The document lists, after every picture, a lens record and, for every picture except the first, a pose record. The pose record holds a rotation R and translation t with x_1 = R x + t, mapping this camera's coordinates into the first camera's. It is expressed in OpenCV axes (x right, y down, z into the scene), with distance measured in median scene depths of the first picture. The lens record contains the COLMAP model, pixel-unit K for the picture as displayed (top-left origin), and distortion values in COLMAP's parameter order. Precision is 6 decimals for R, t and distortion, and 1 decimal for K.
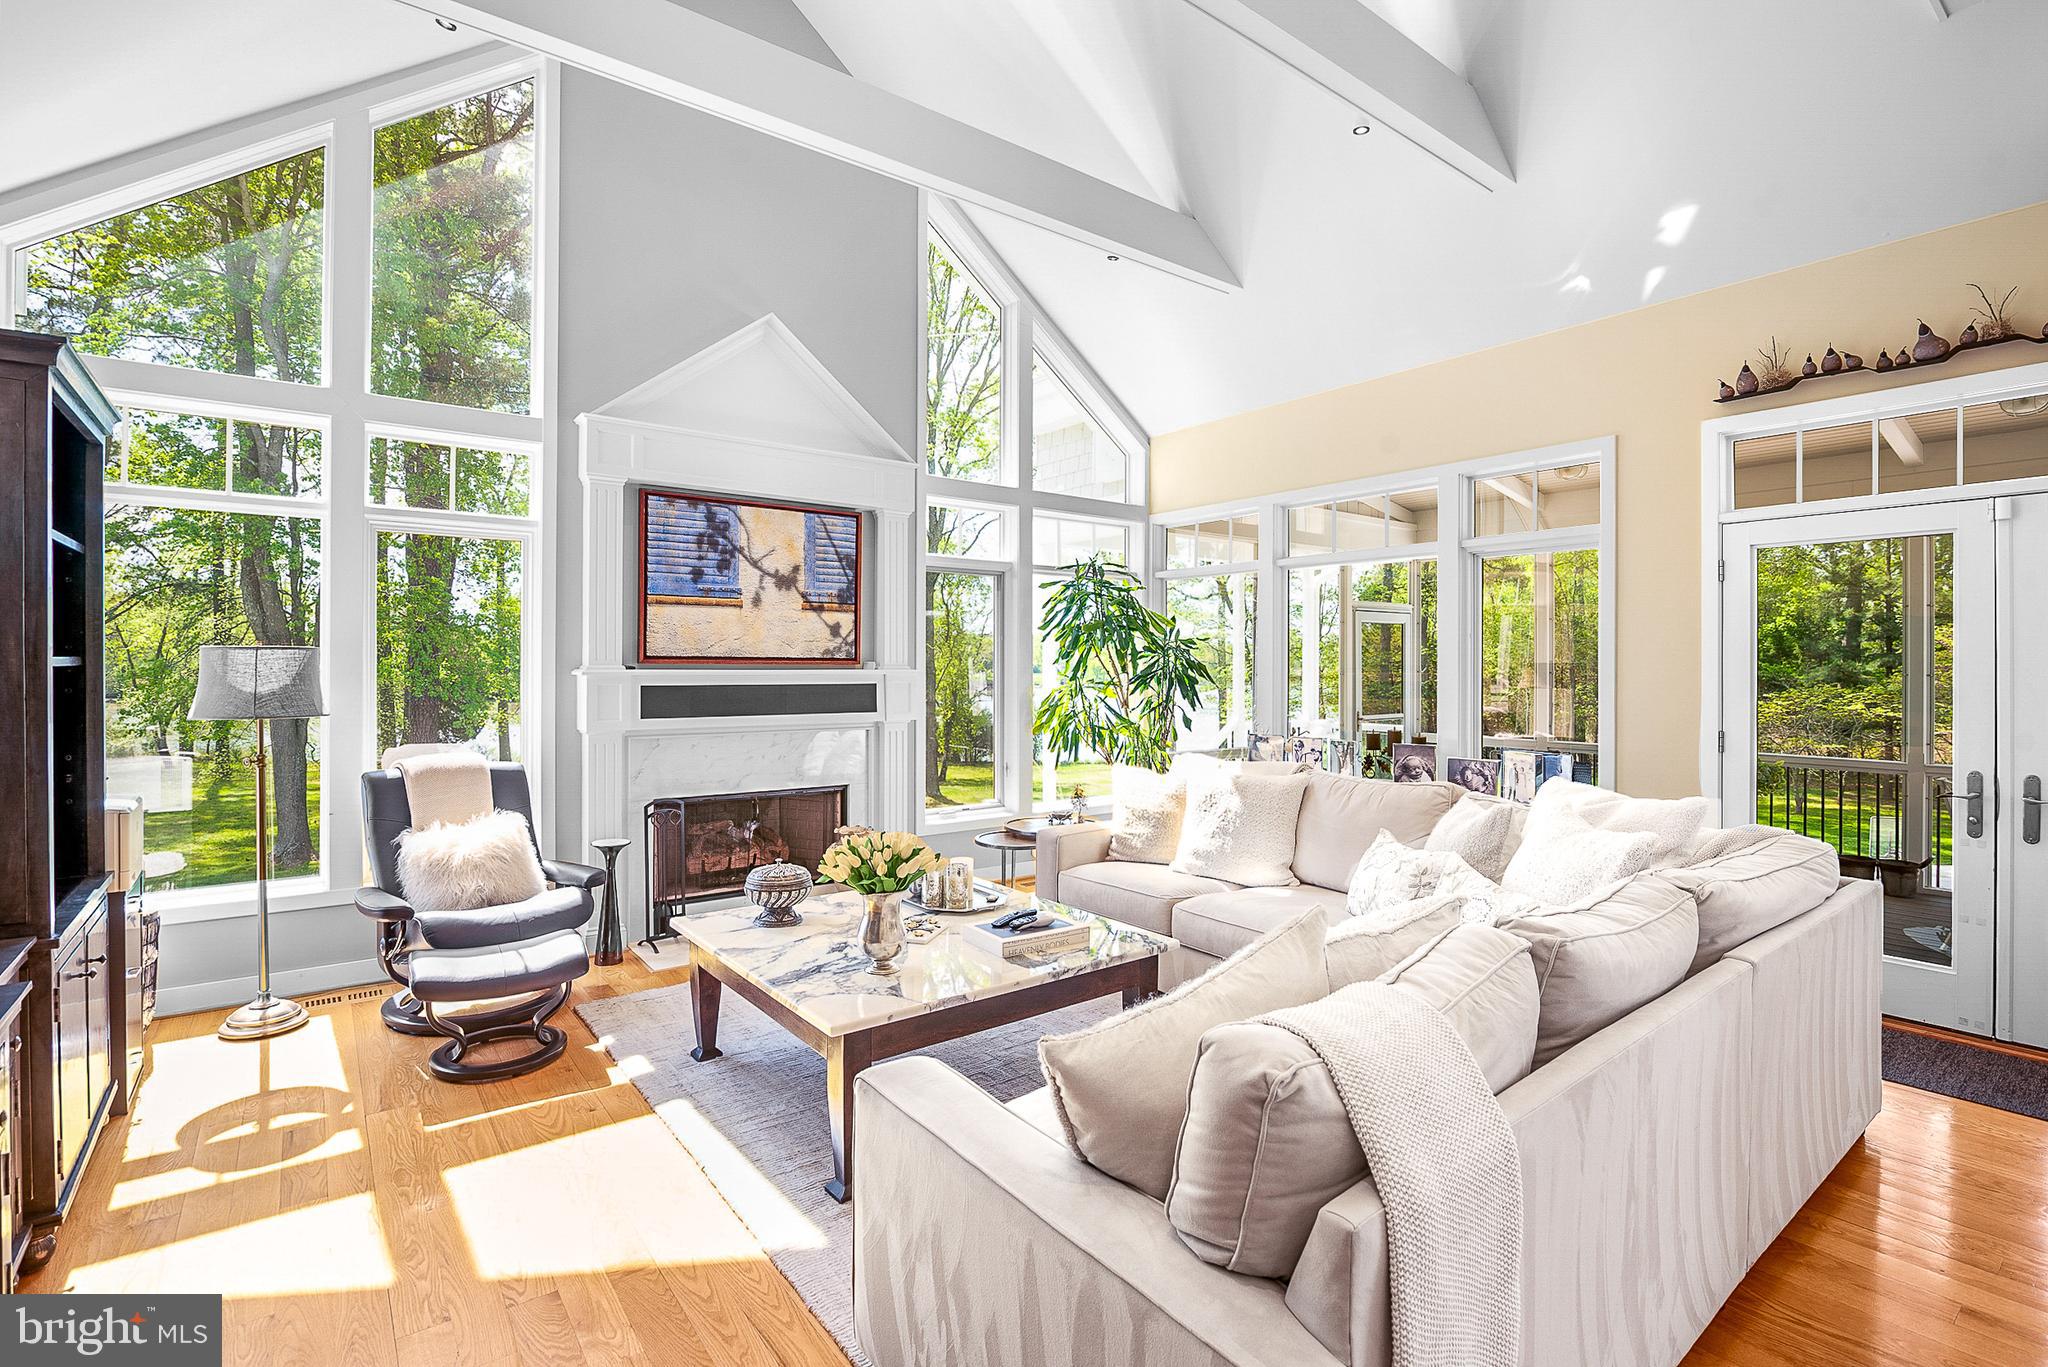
lens RADIAL K [[951.5, 0, 1022.6], [0, 951.5, 661.9], [0, 0, 1]] dist [-0.016664, 0.000254]
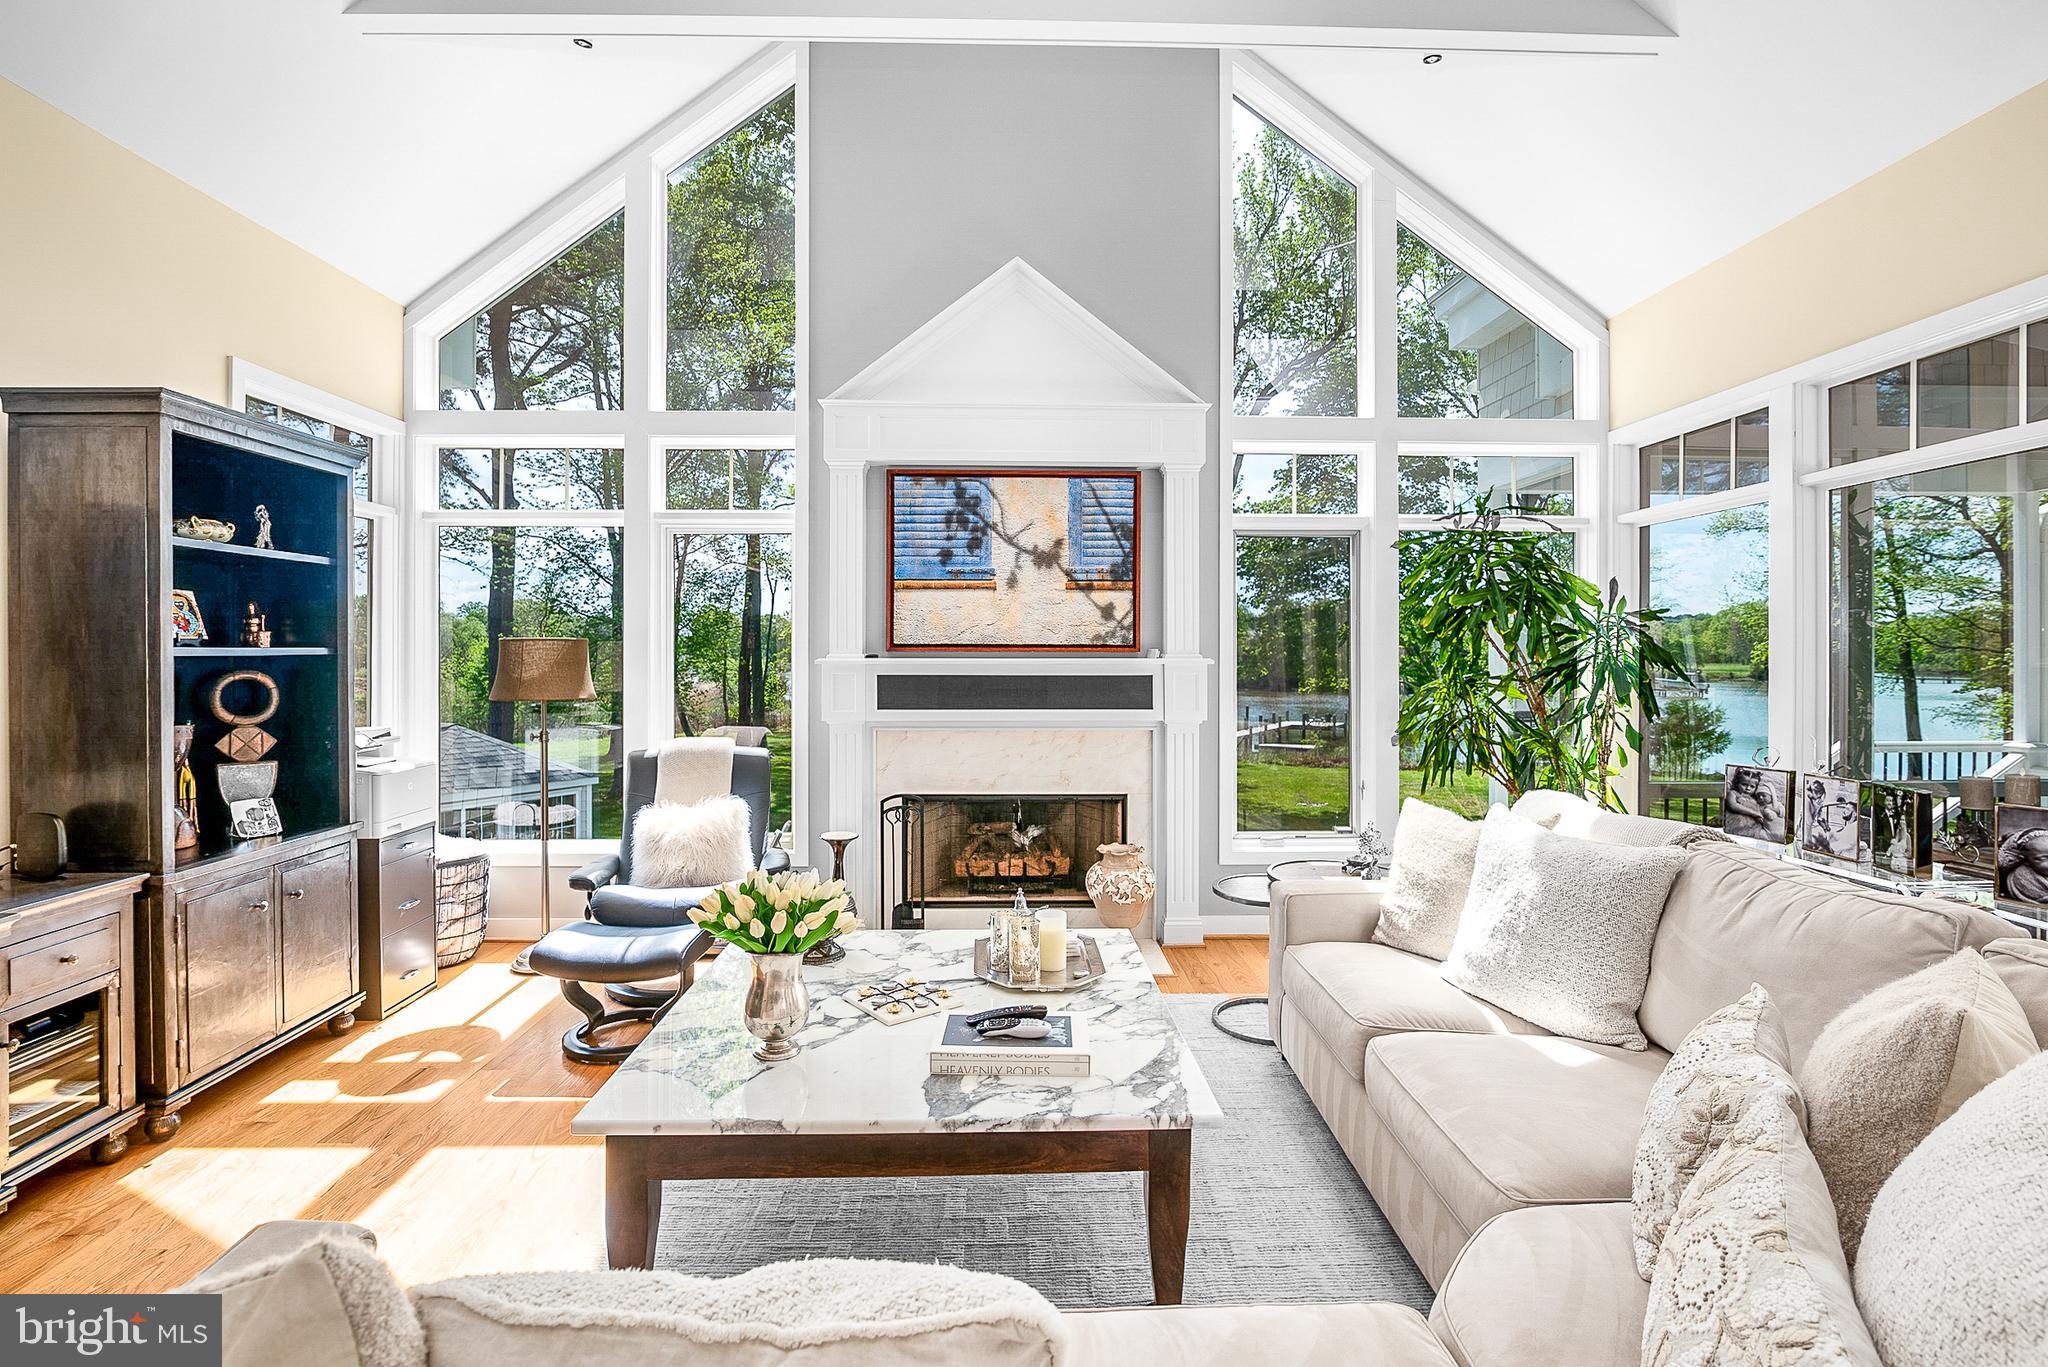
lens RADIAL K [[950.6, 0, 1029.8], [0, 950.6, 652.9], [0, 0, 1]] dist [-0.019450, -0.000138]
pose [[0.811810, -0.003243, -0.583913, 0.262489], [0.004370, 0.999990, 0.000522, 0.002638], [0.583906, -0.002976, 0.811816, 0.286348]]
